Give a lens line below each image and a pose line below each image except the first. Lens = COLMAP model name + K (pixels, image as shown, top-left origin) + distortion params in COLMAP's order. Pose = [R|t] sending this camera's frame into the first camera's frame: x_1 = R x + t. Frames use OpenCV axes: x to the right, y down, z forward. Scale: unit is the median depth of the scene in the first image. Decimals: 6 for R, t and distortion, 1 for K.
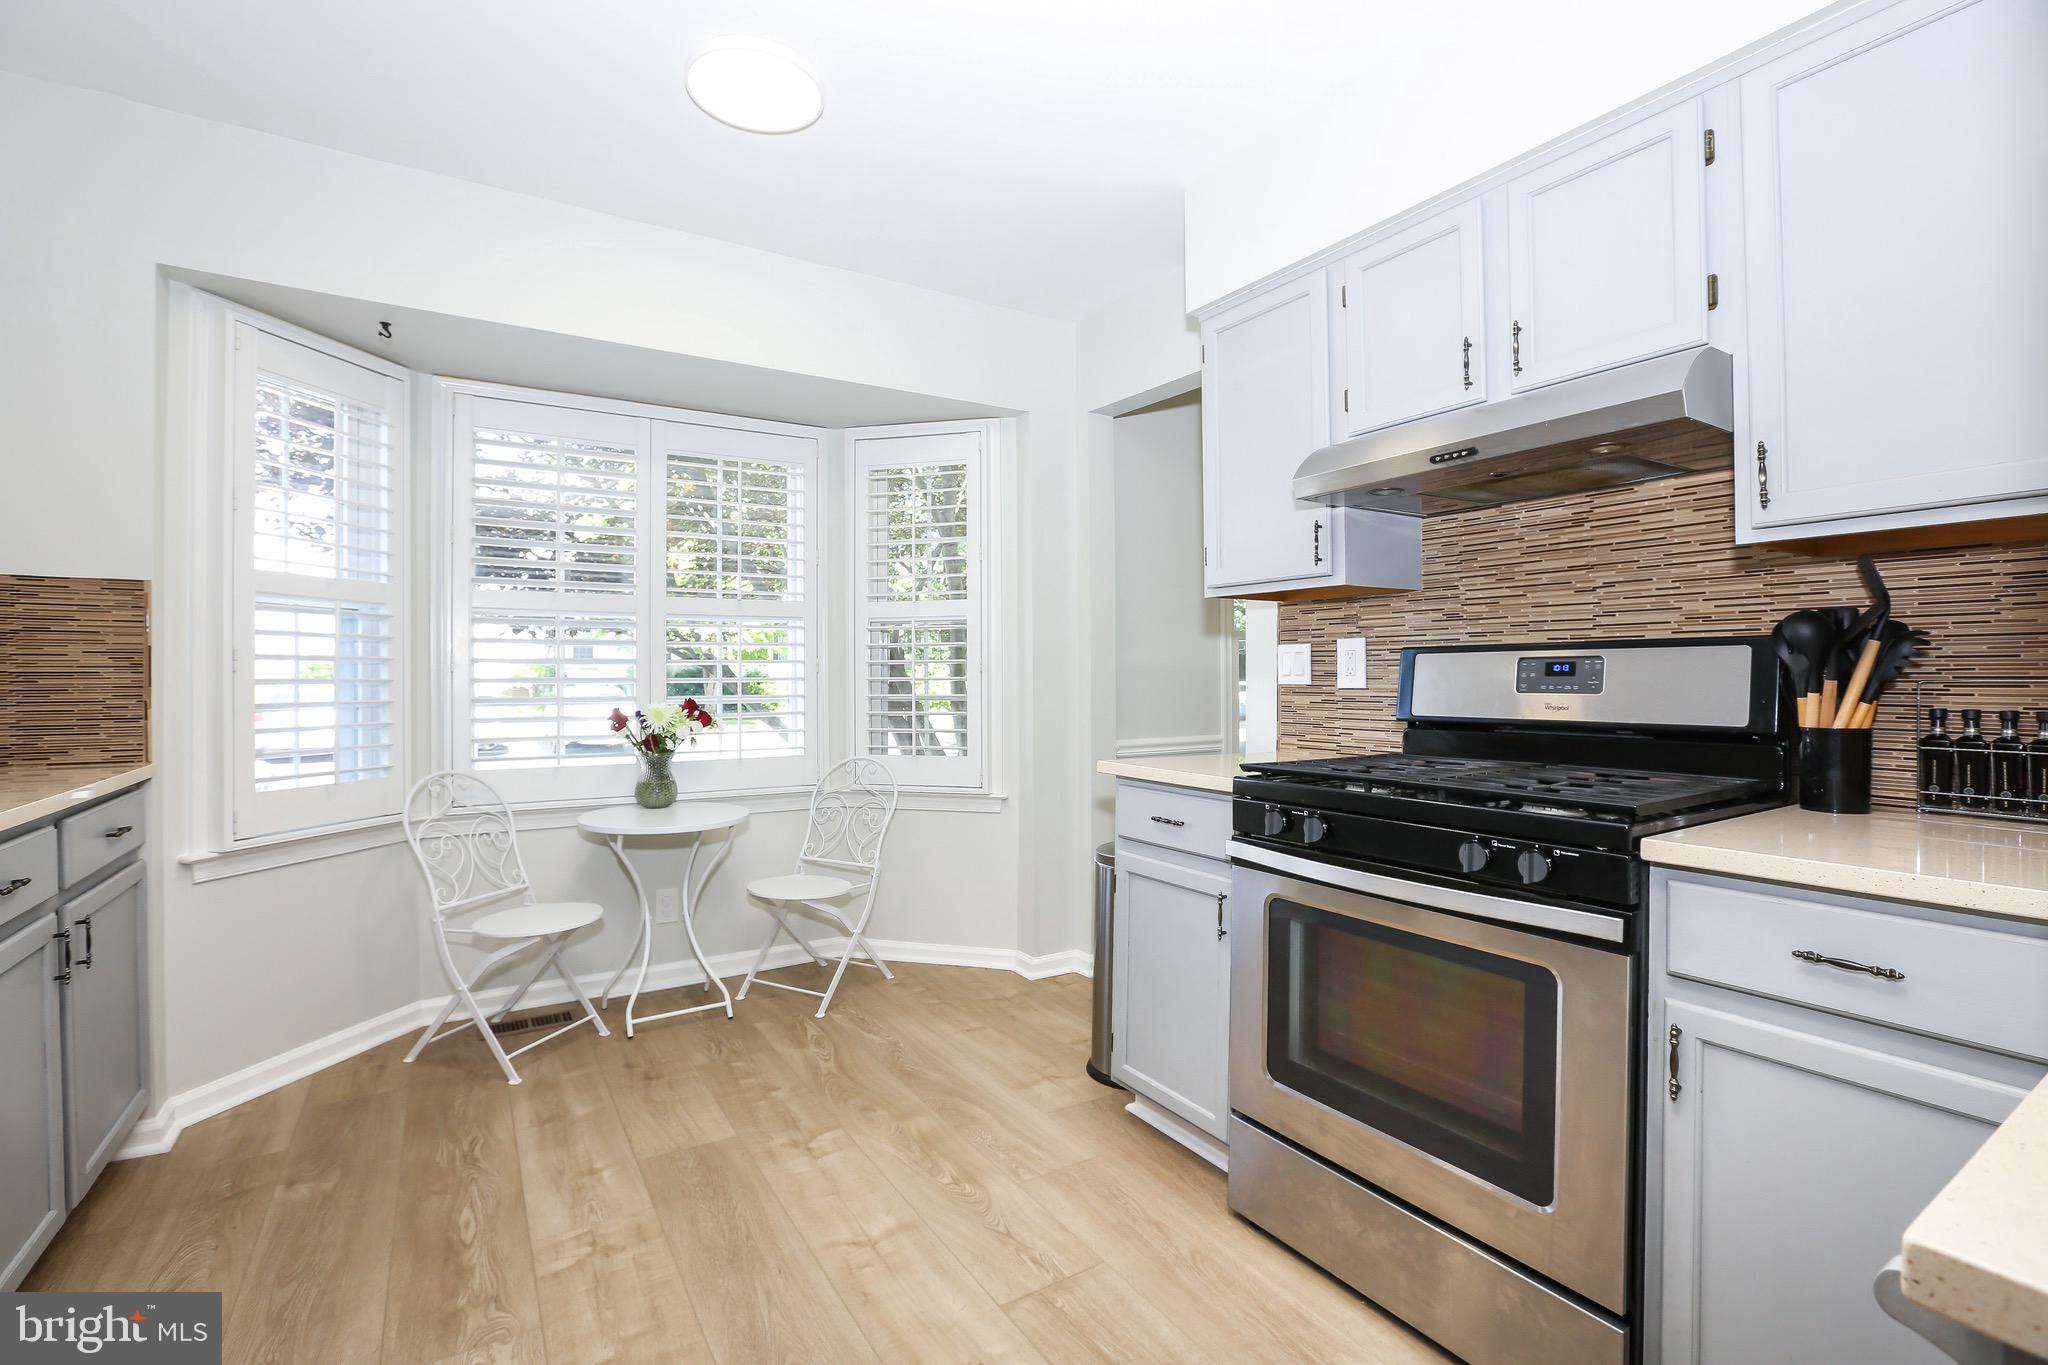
lens RADIAL K [[934.5, 0, 1029.7], [0, 934.5, 686.9], [0, 0, 1]] dist [-0.026522, 0.006786]
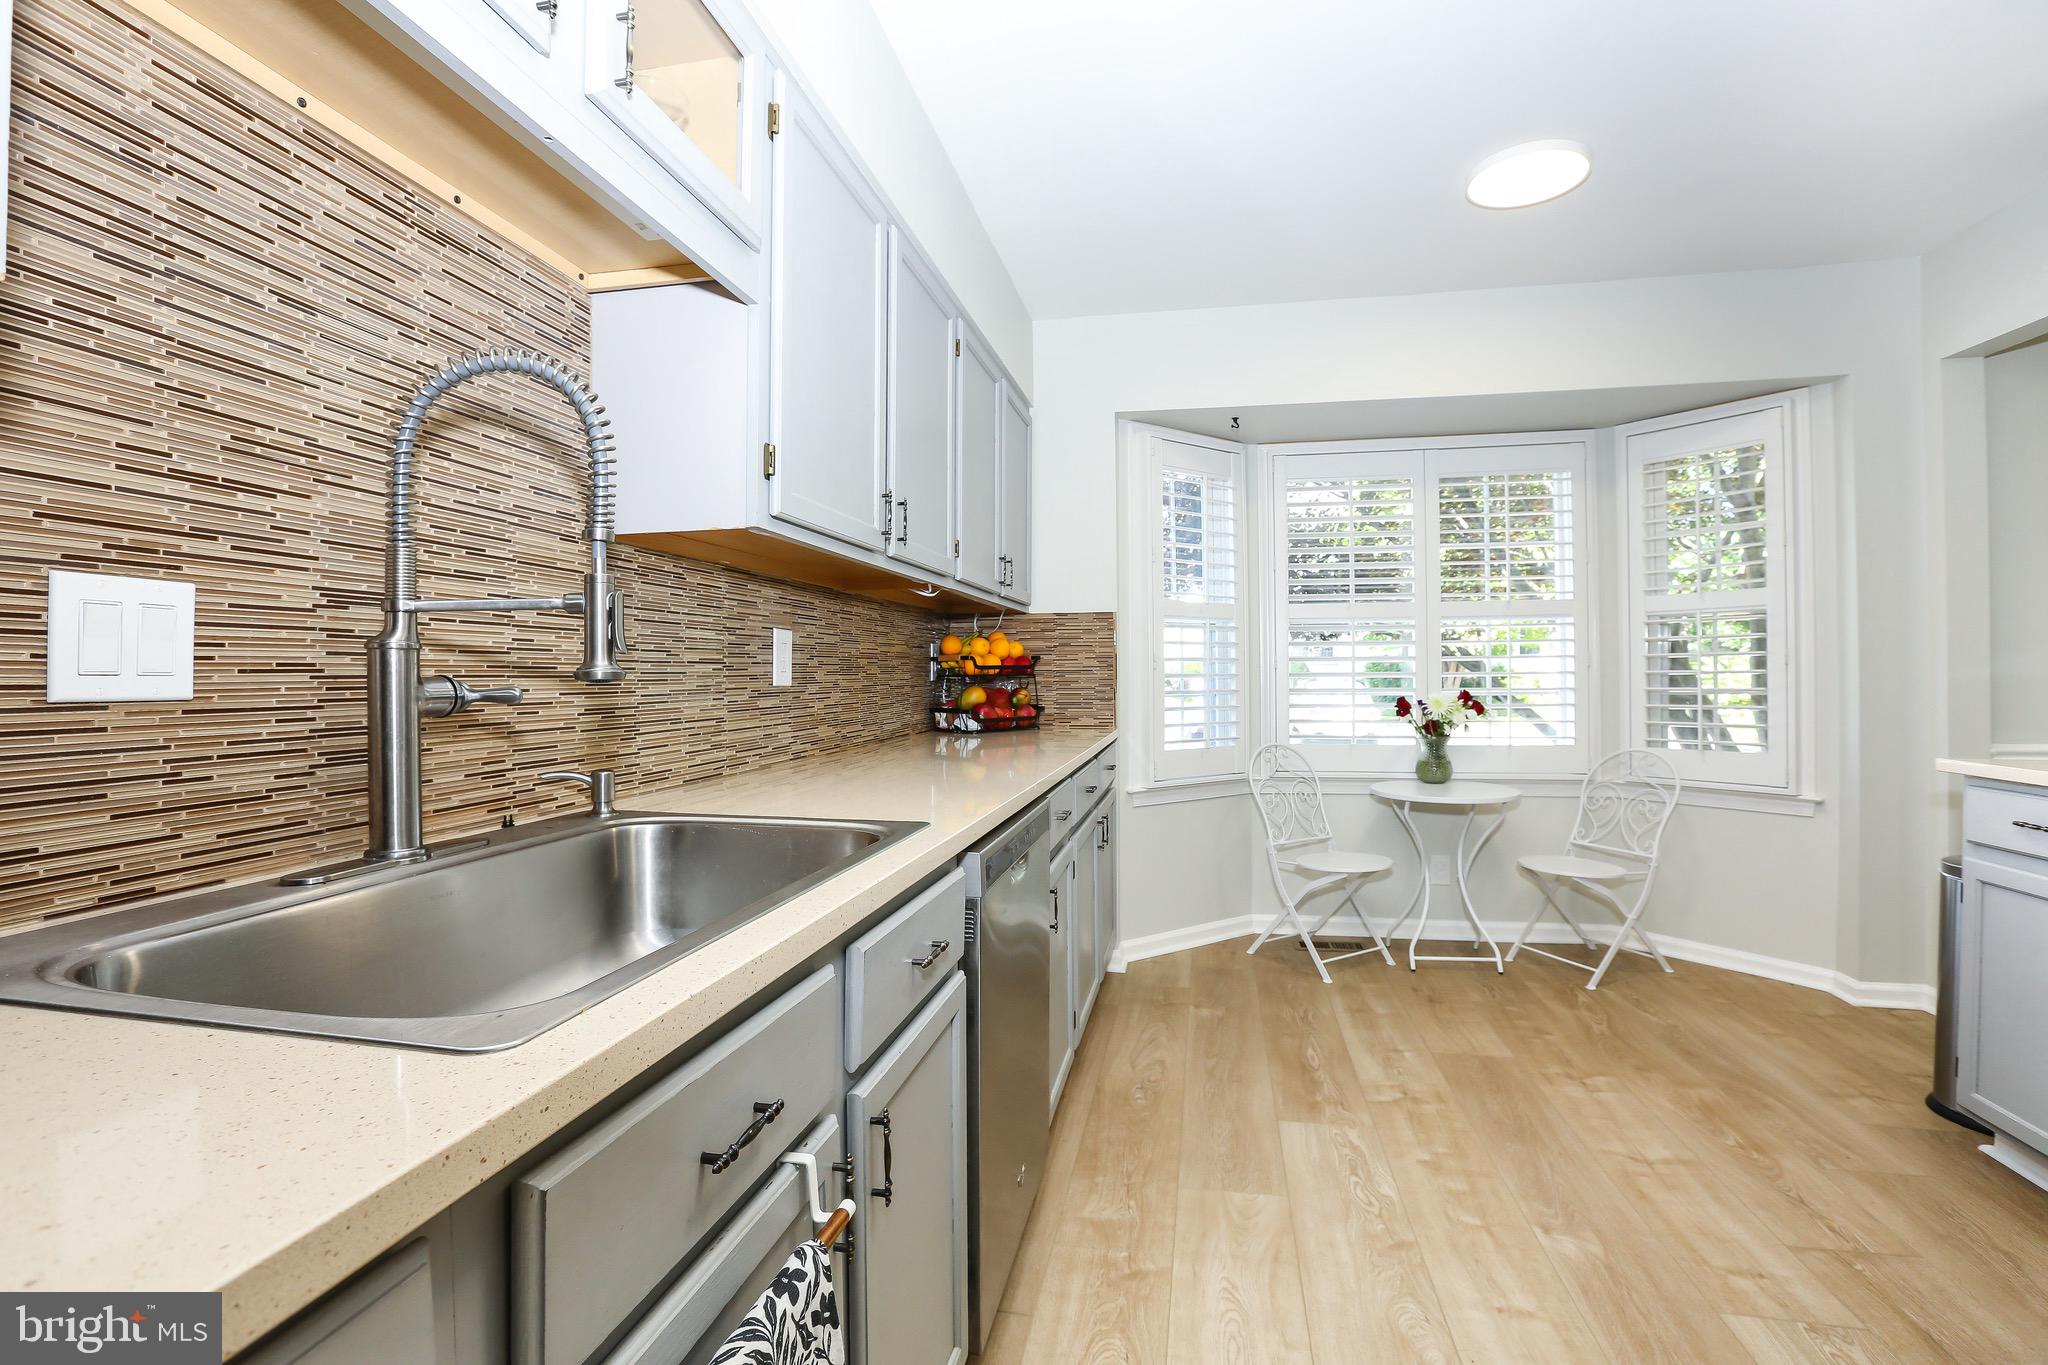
lens RADIAL K [[934.5, 0, 1025.6], [0, 934.5, 676.8], [0, 0, 1]] dist [-0.026522, 0.006786]
pose [[0.726241, -0.002724, -0.687435, 0.036660], [-0.001793, 0.999981, -0.005856, 0.004638], [0.687438, 0.005485, 0.726222, -0.243480]]
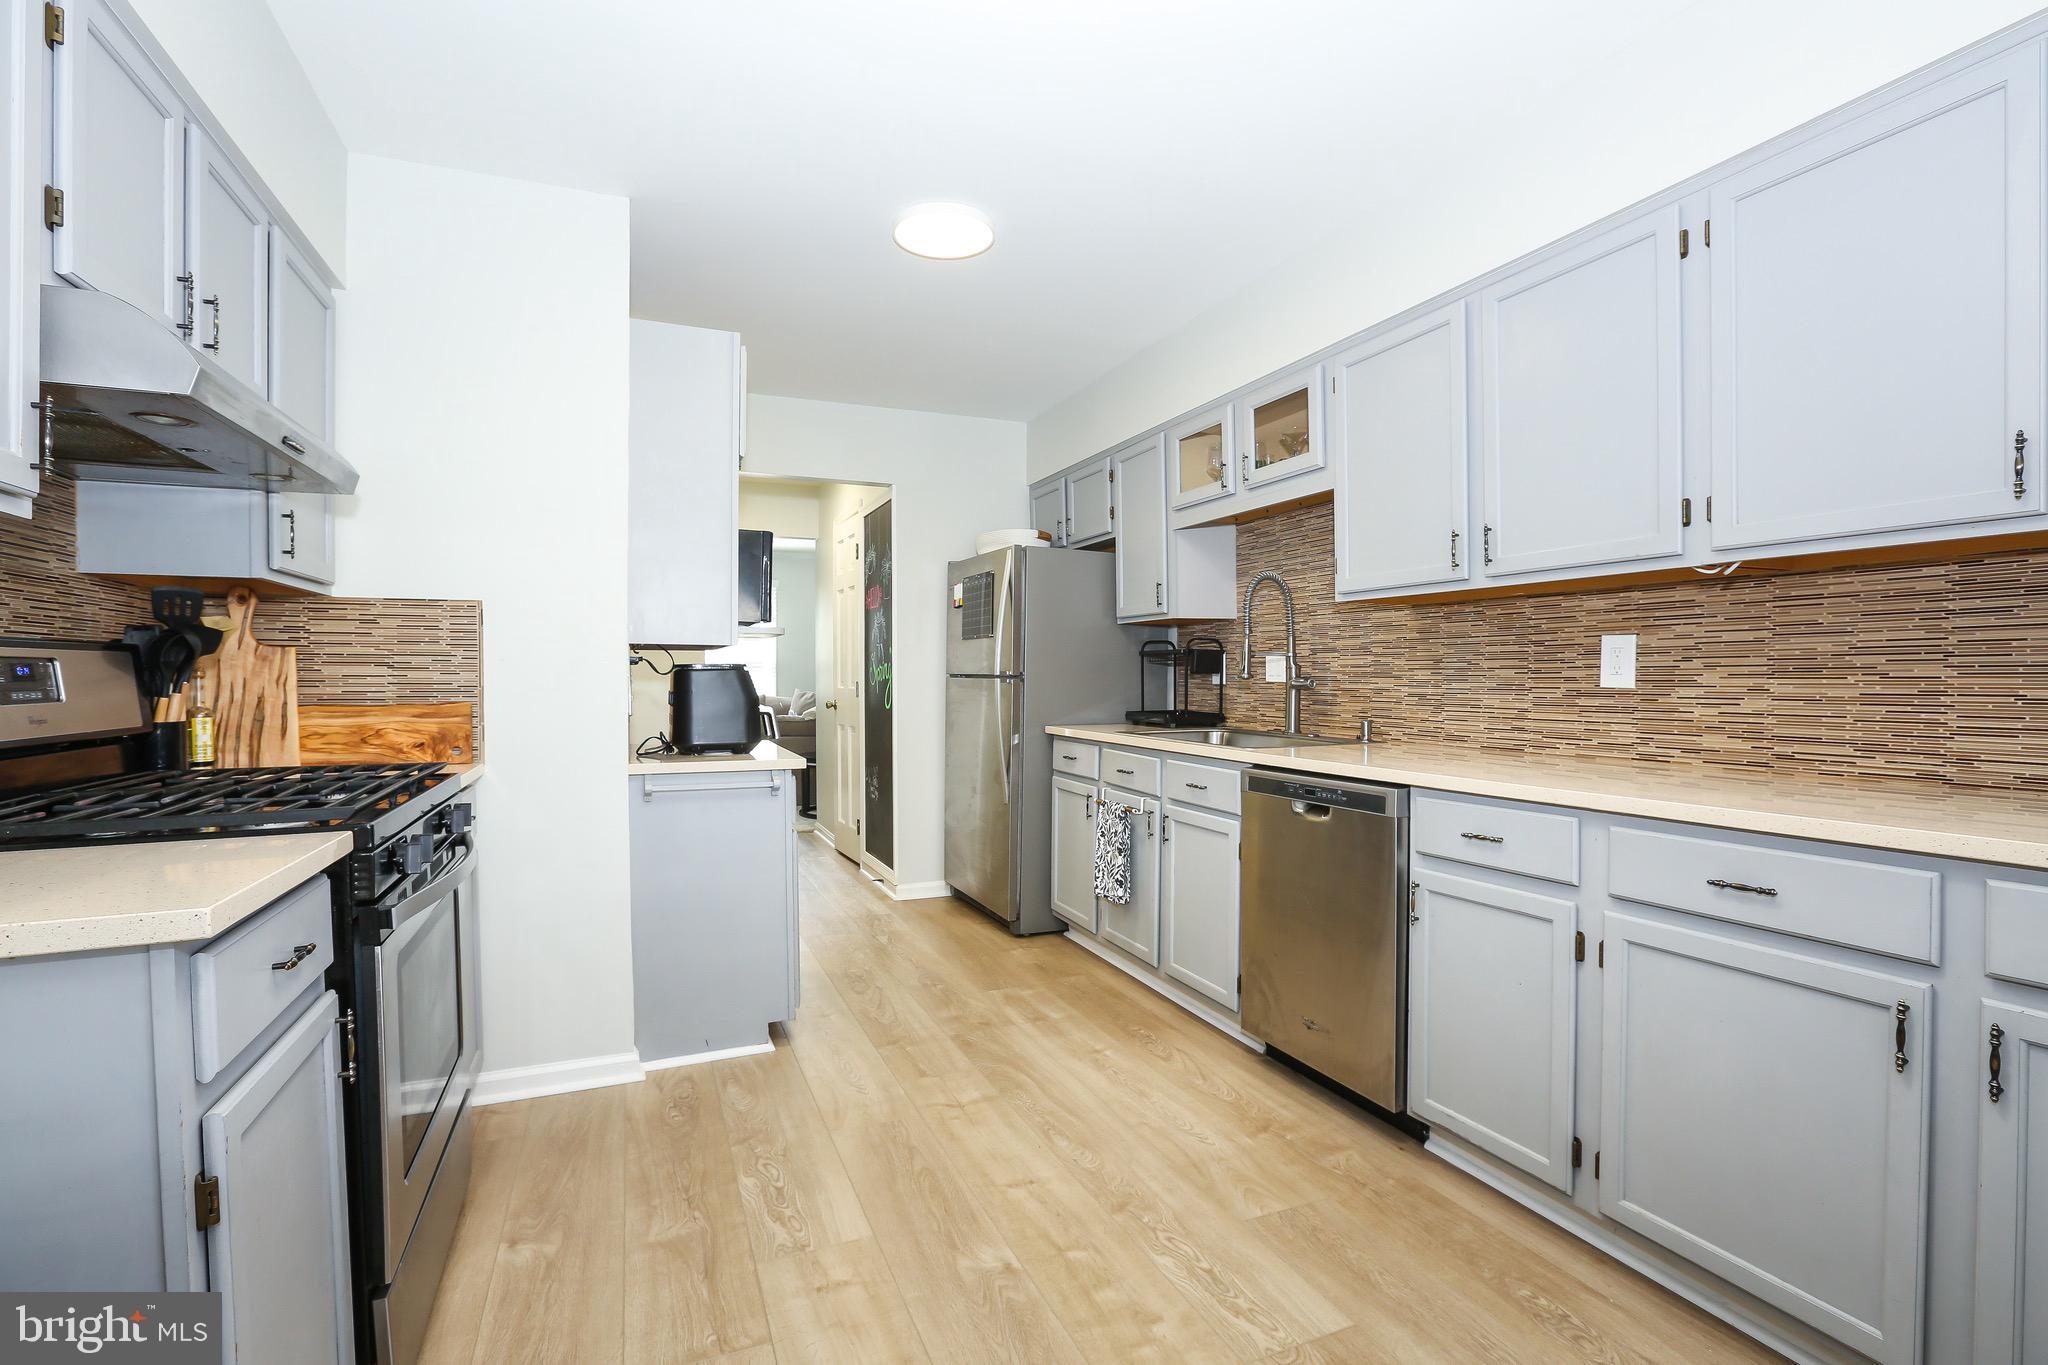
lens RADIAL K [[934.5, 0, 1027.0], [0, 934.5, 682.3], [0, 0, 1]] dist [-0.026522, 0.006786]
pose [[-0.987136, -0.001195, 0.159879, -0.285937], [0.002021, 0.999799, 0.019952, -0.016309], [-0.159871, 0.020019, -0.986935, 1.225088]]
